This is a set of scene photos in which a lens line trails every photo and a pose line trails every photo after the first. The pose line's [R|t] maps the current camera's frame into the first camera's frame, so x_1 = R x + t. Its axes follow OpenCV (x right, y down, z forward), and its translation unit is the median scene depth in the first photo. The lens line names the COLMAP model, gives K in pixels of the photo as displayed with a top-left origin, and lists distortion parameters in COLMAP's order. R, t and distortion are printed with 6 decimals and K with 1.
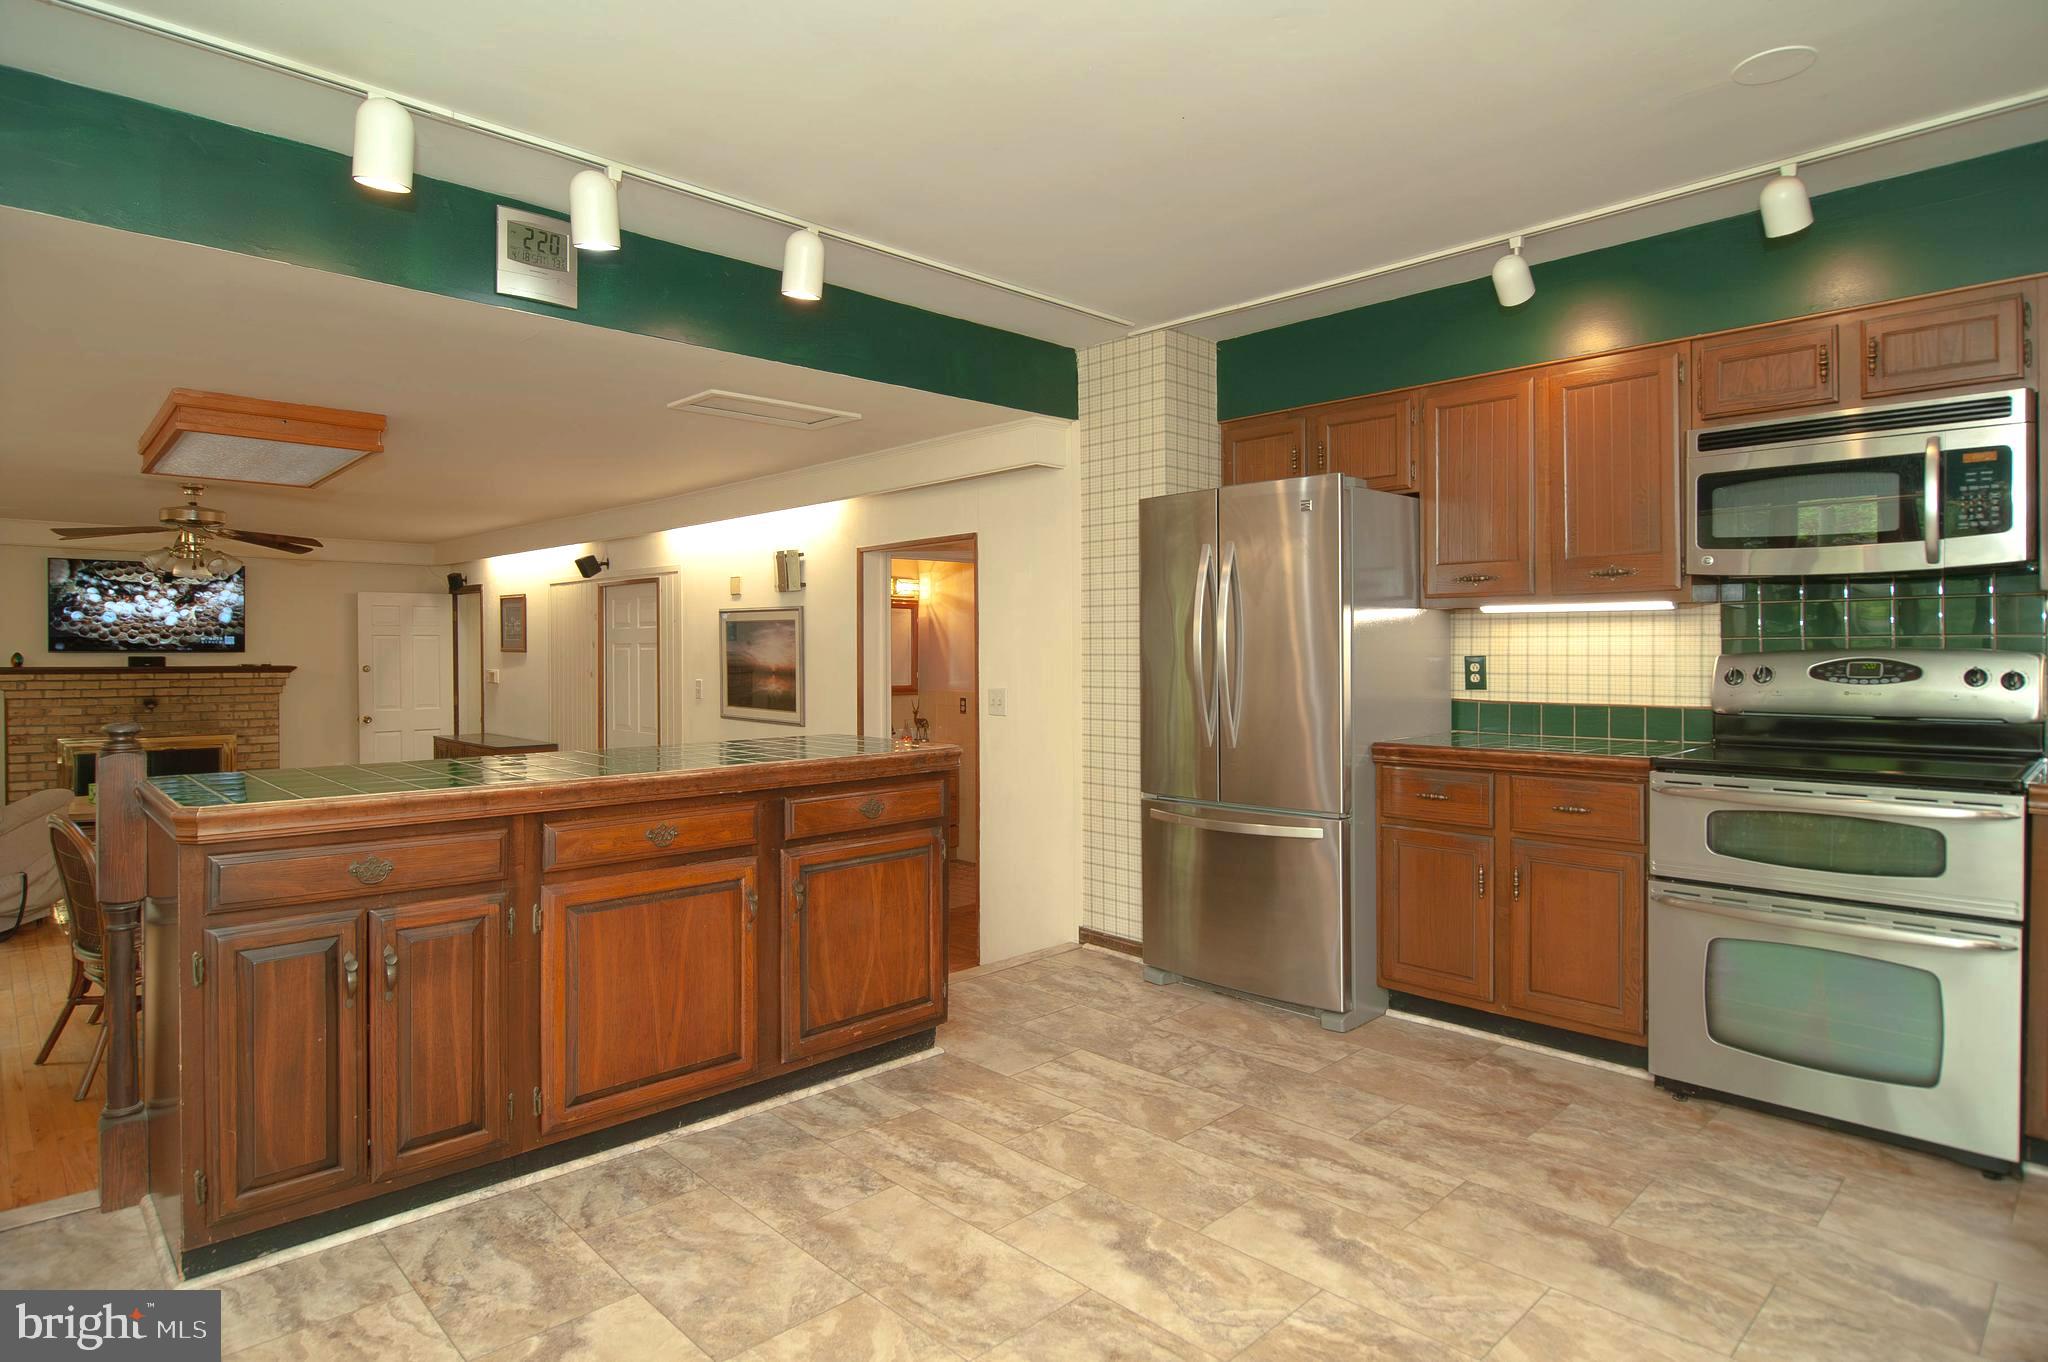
lens RADIAL K [[1082.3, 0, 1015.5], [0, 1082.3, 670.1], [0, 0, 1]] dist [0.000881, -0.012339]
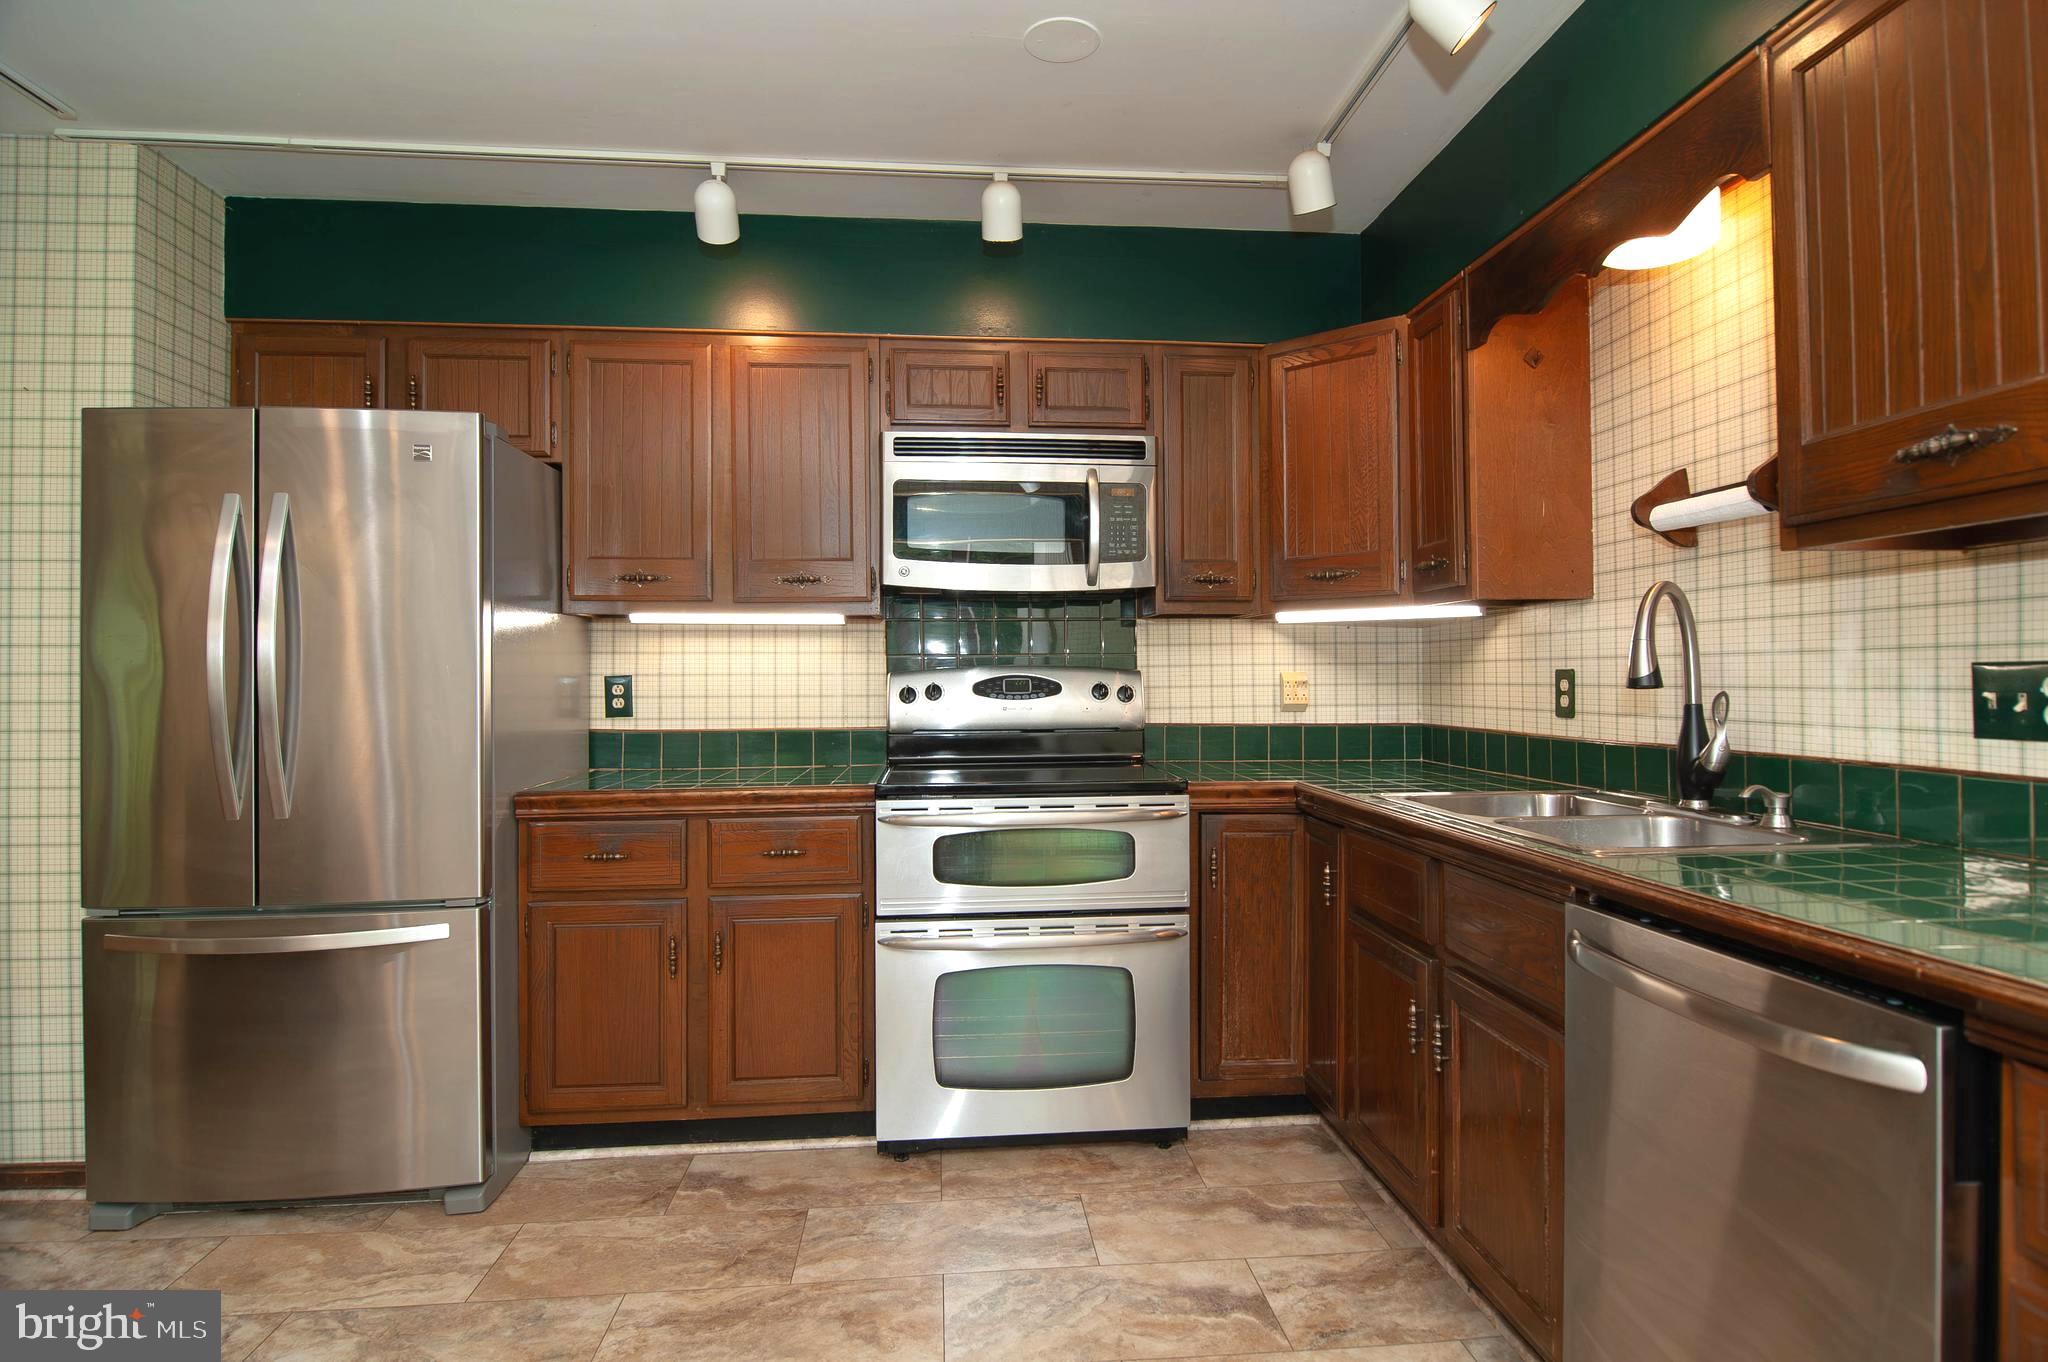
lens RADIAL K [[1082.3, 0, 1015.5], [0, 1082.3, 670.1], [0, 0, 1]] dist [0.000881, -0.012339]
pose [[0.613550, 0.009318, 0.789601, -0.042277], [0.016351, 0.999566, -0.024501, 0.008833], [-0.789486, 0.027944, 0.613132, 0.309364]]
